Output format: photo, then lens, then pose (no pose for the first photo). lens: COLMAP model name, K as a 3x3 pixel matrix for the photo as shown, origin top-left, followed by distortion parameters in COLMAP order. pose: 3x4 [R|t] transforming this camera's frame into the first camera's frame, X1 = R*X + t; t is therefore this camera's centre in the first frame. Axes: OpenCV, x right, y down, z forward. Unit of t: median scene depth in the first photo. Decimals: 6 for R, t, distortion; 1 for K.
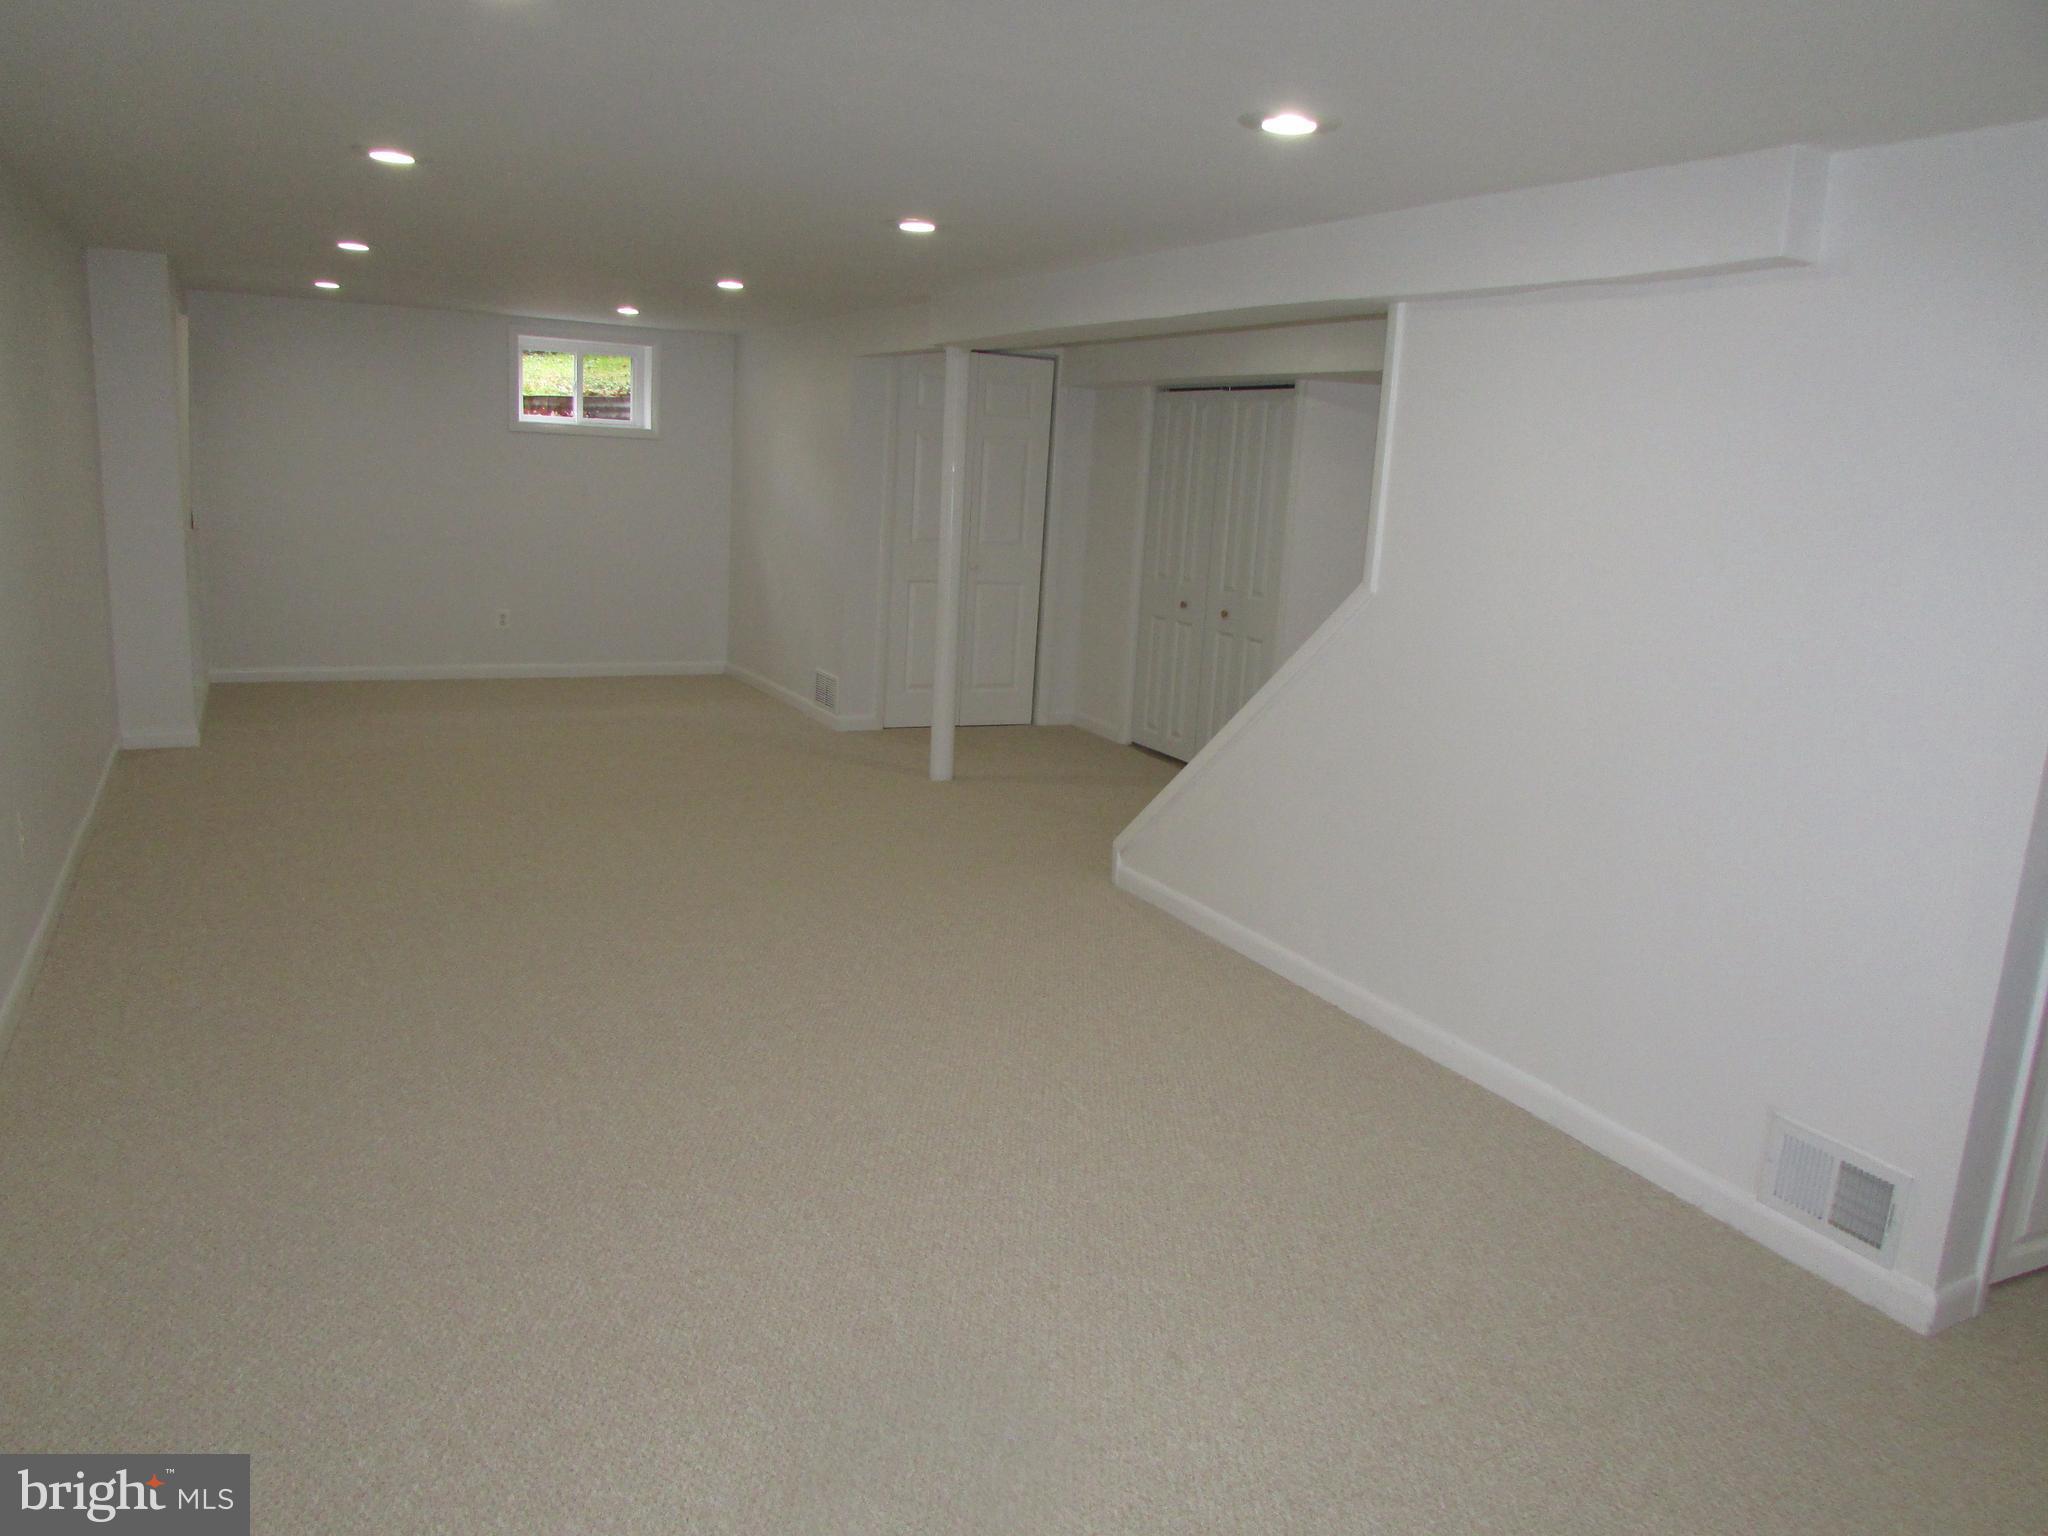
lens RADIAL K [[1476.1, 0, 1020.1], [0, 1476.1, 767.8], [0, 0, 1]] dist [-0.010964, -0.006058]
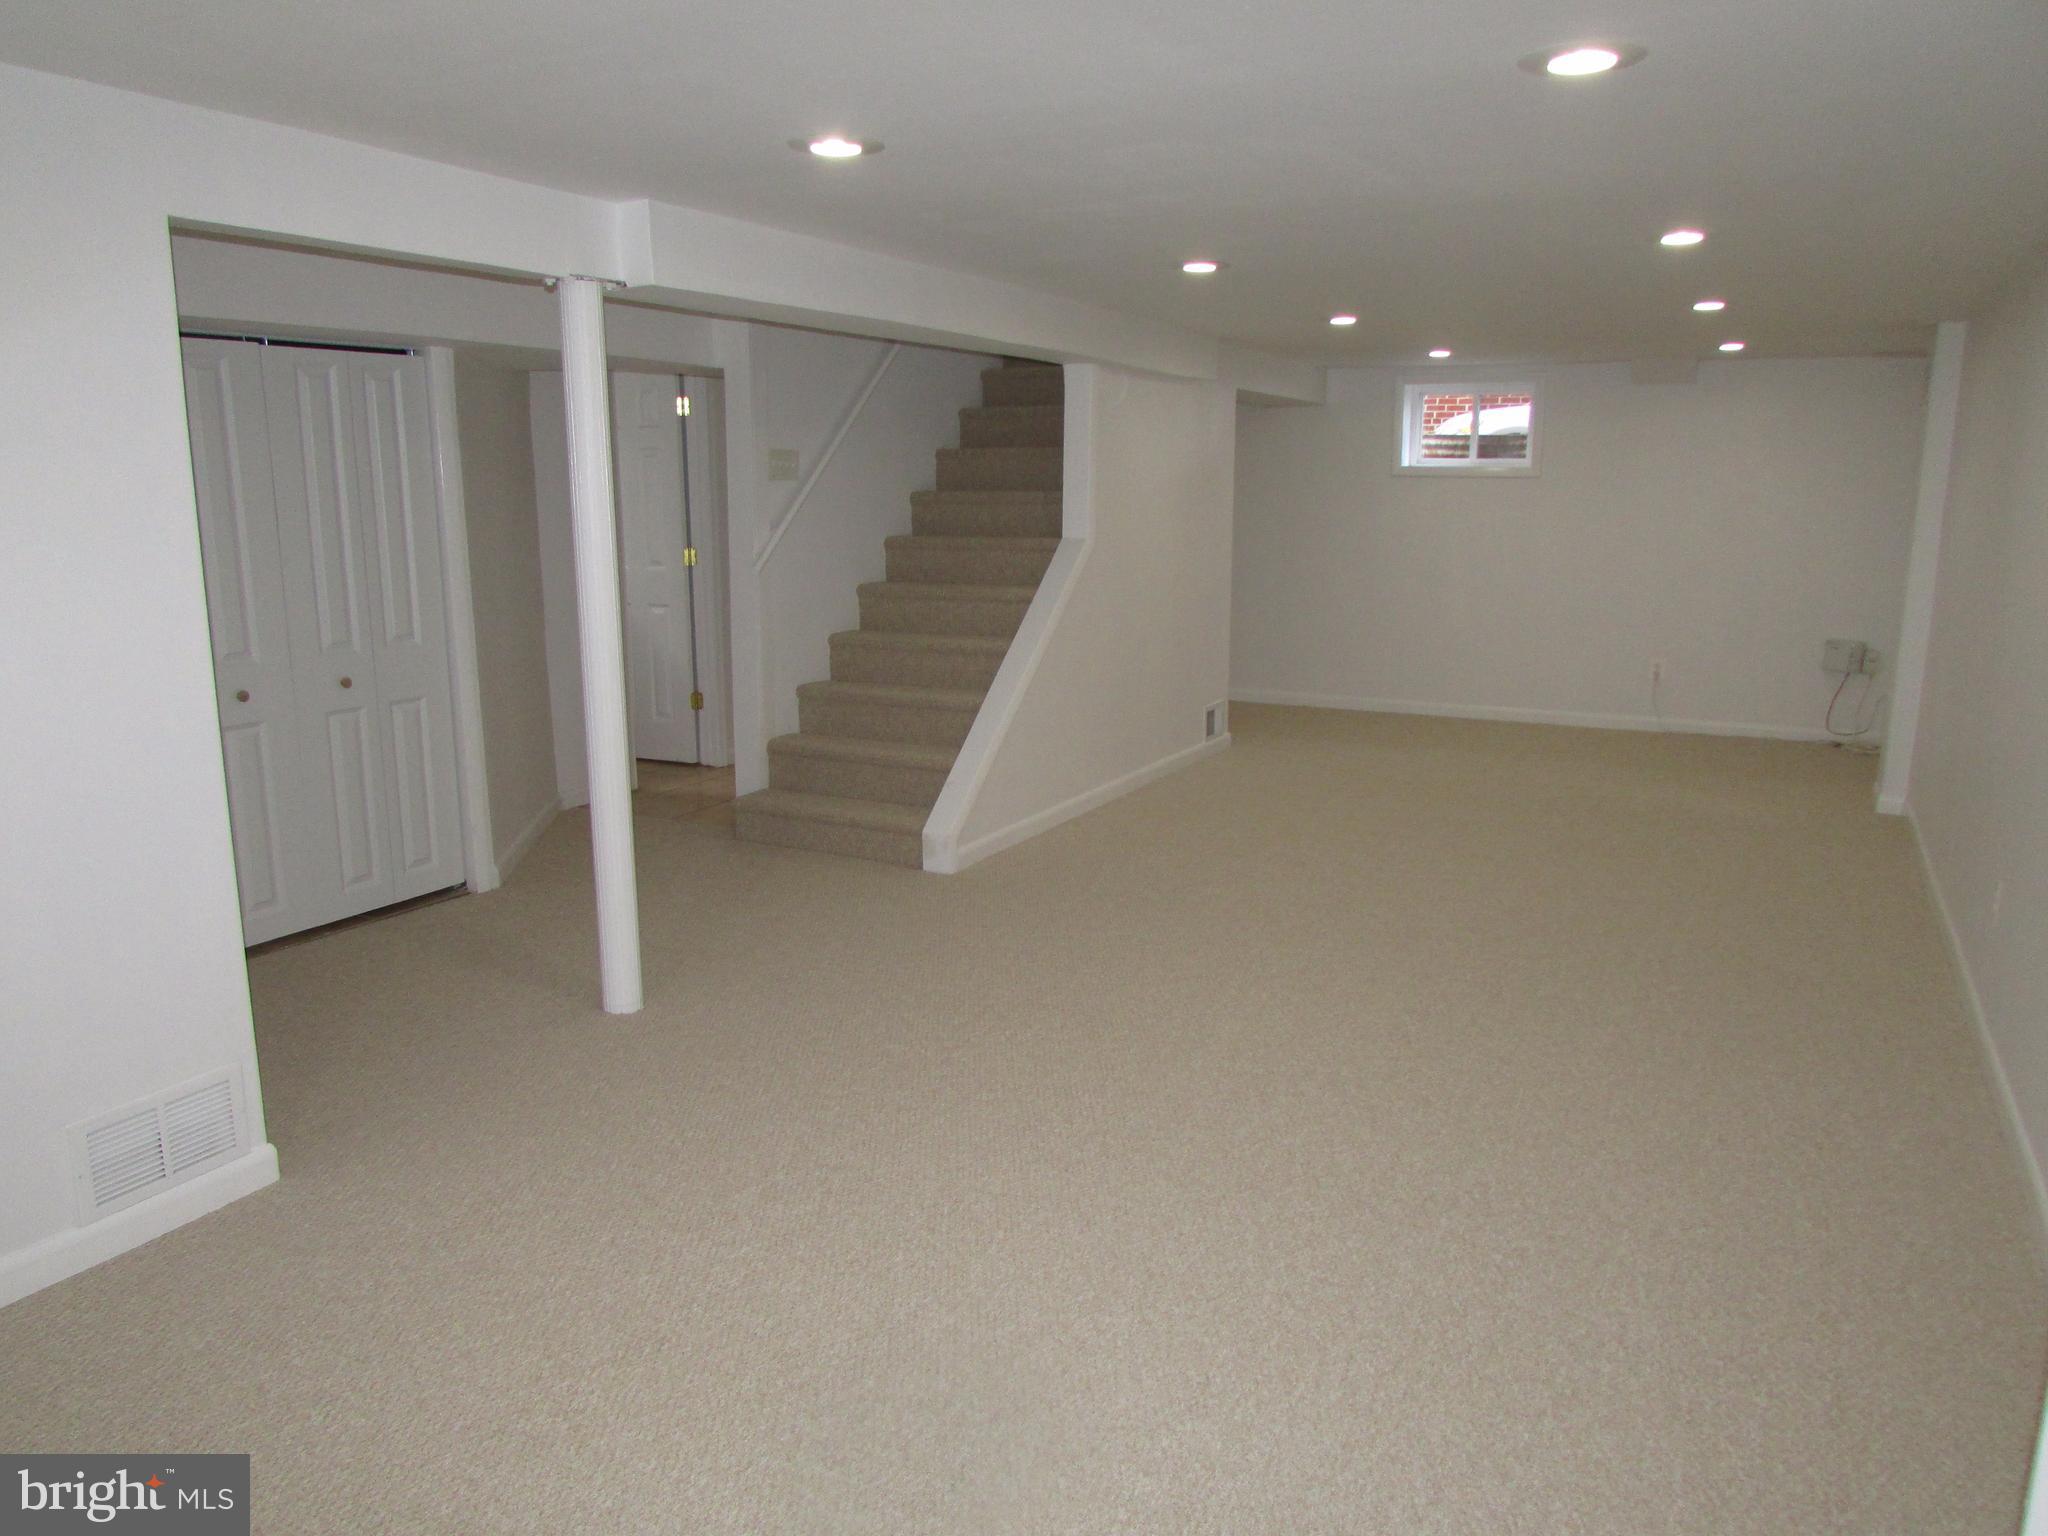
lens RADIAL K [[1476.1, 0, 1020.1], [0, 1476.1, 767.8], [0, 0, 1]] dist [-0.010964, -0.006058]
pose [[-0.577916, -0.222932, 0.785056, -0.777979], [0.128483, 0.925115, 0.357287, -0.350756], [-0.805919, 0.307349, -0.505996, 1.441643]]
